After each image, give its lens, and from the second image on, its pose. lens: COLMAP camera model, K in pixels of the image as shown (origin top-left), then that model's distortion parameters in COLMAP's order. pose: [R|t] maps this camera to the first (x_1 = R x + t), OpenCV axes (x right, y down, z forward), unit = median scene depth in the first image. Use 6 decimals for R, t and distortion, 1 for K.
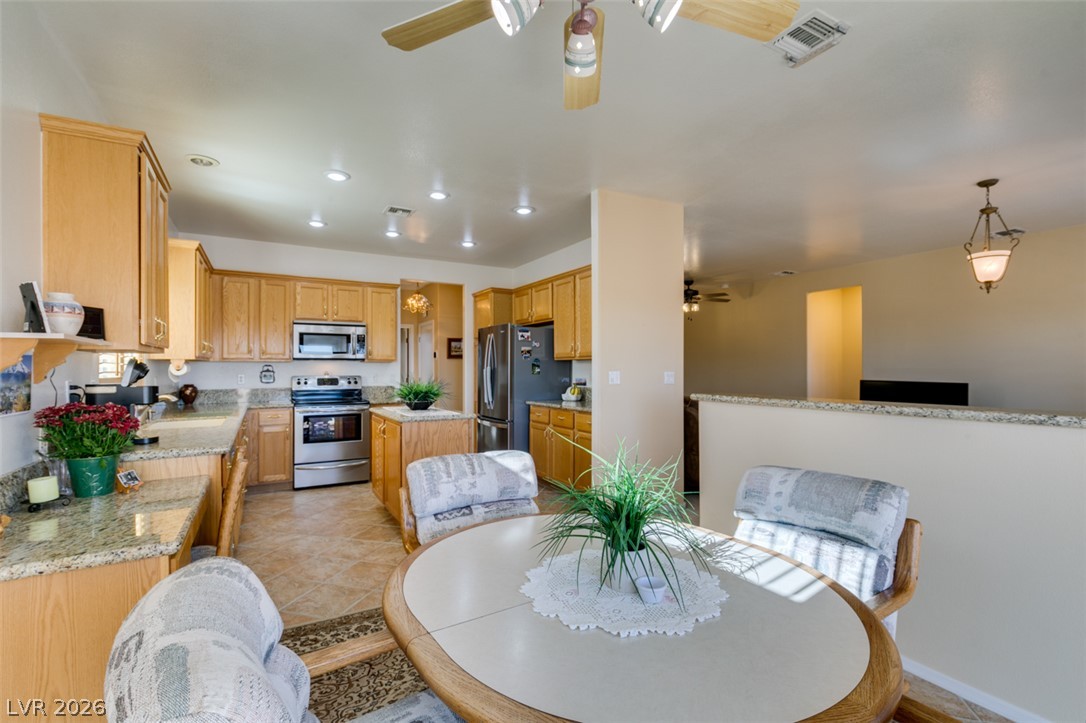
lens RADIAL K [[484.6, 0, 540.7], [0, 484.6, 370.3], [0, 0, 1]] dist [0.001742, 0.000076]
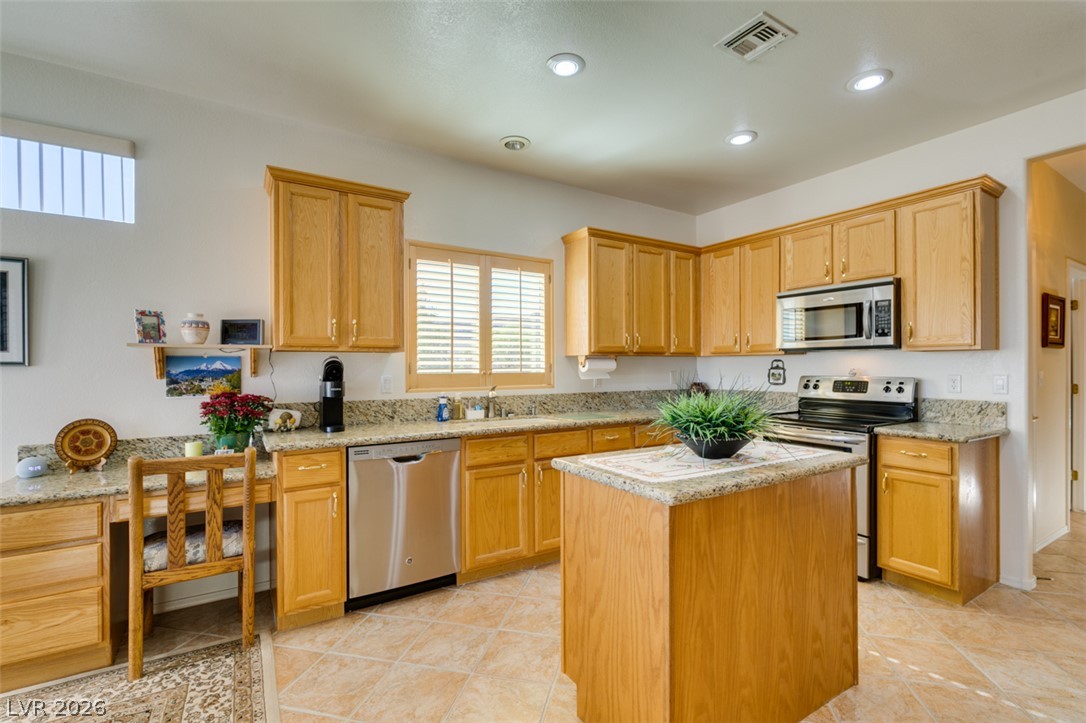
lens RADIAL K [[486.5, 0, 540.2], [0, 486.5, 366.2], [0, 0, 1]] dist [0.003285, 0.000288]
pose [[0.041186, 0.000996, -0.999151, 0.154148], [0.000970, 0.999999, 0.001036, -0.002210], [0.999151, -0.001012, 0.041185, 0.634779]]
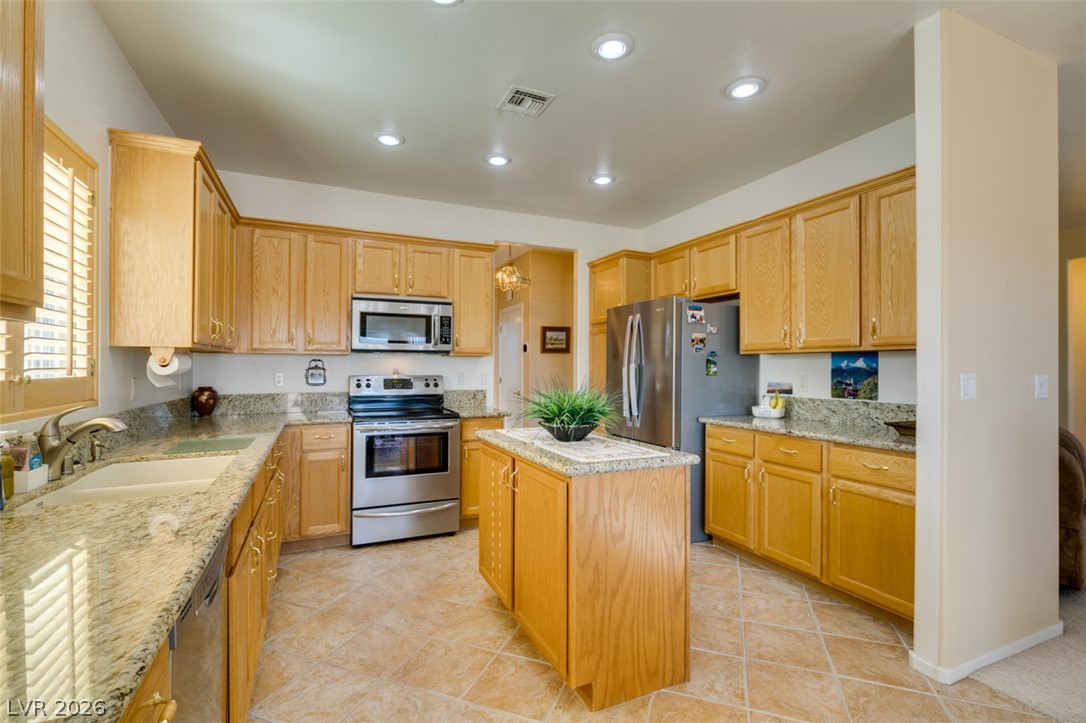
lens RADIAL K [[486.5, 0, 540.2], [0, 486.5, 366.2], [0, 0, 1]] dist [0.003285, 0.000288]
pose [[0.995870, 0.006014, -0.090594, -0.181379], [-0.006307, 0.999976, -0.002941, -0.001026], [0.090575, 0.003501, 0.995884, 0.337201]]
